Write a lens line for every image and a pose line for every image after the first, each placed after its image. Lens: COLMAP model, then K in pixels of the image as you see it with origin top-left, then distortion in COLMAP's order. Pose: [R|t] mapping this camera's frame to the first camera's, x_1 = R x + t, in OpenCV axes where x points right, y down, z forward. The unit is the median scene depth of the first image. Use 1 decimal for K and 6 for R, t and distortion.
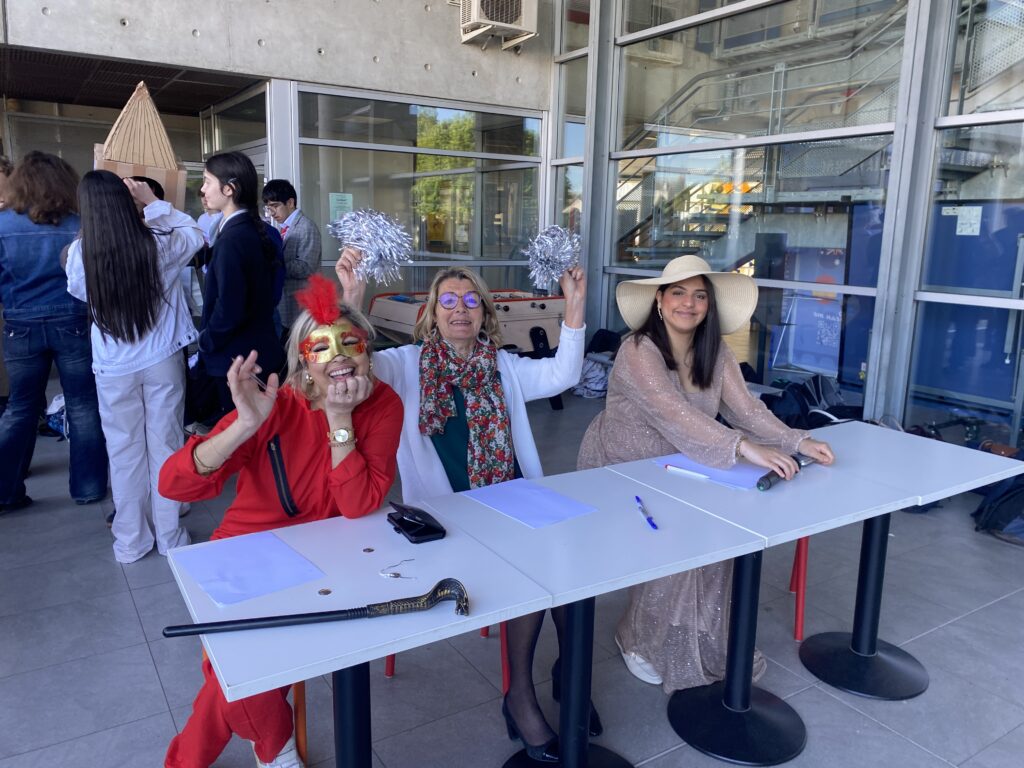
lens RADIAL K [[781.6, 0, 513.0], [0, 781.6, 368.6], [0, 0, 1]] dist [0.027643, -0.013287]
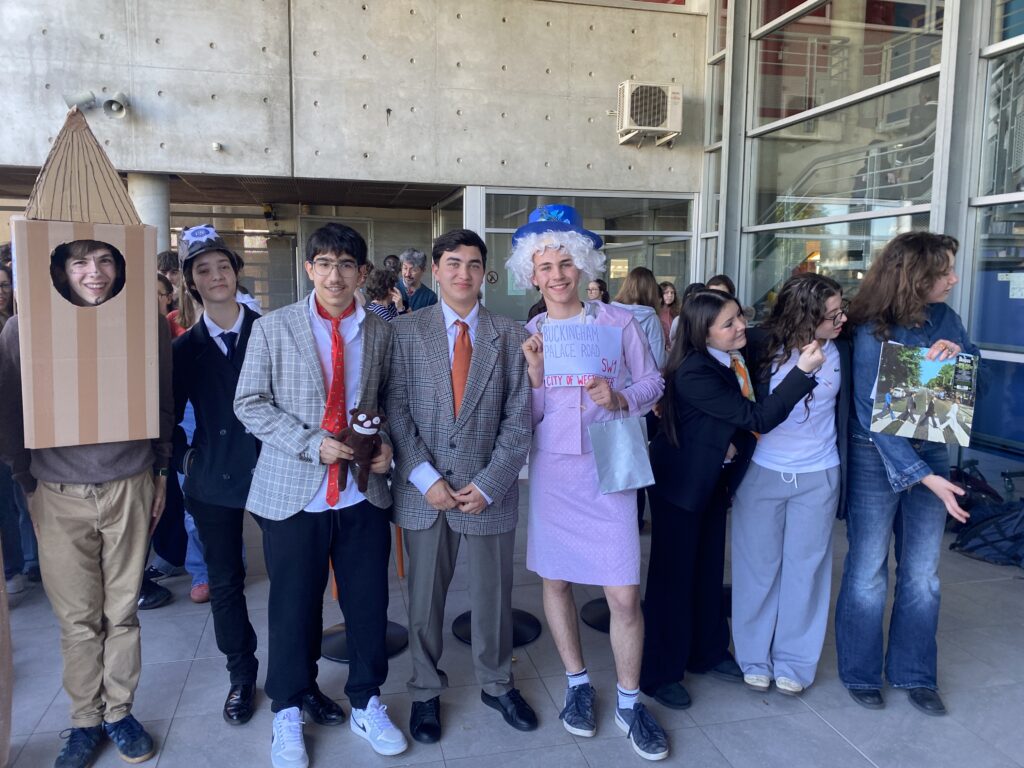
lens RADIAL K [[810.9, 0, 512.0], [0, 810.9, 384.0], [0, 0, 1]] dist [0.012005, -0.006028]
pose [[0.944838, 0.020025, -0.326926, 0.202971], [-0.040289, 0.997655, -0.055330, 0.030771], [0.325051, 0.065450, 0.943429, -0.218690]]
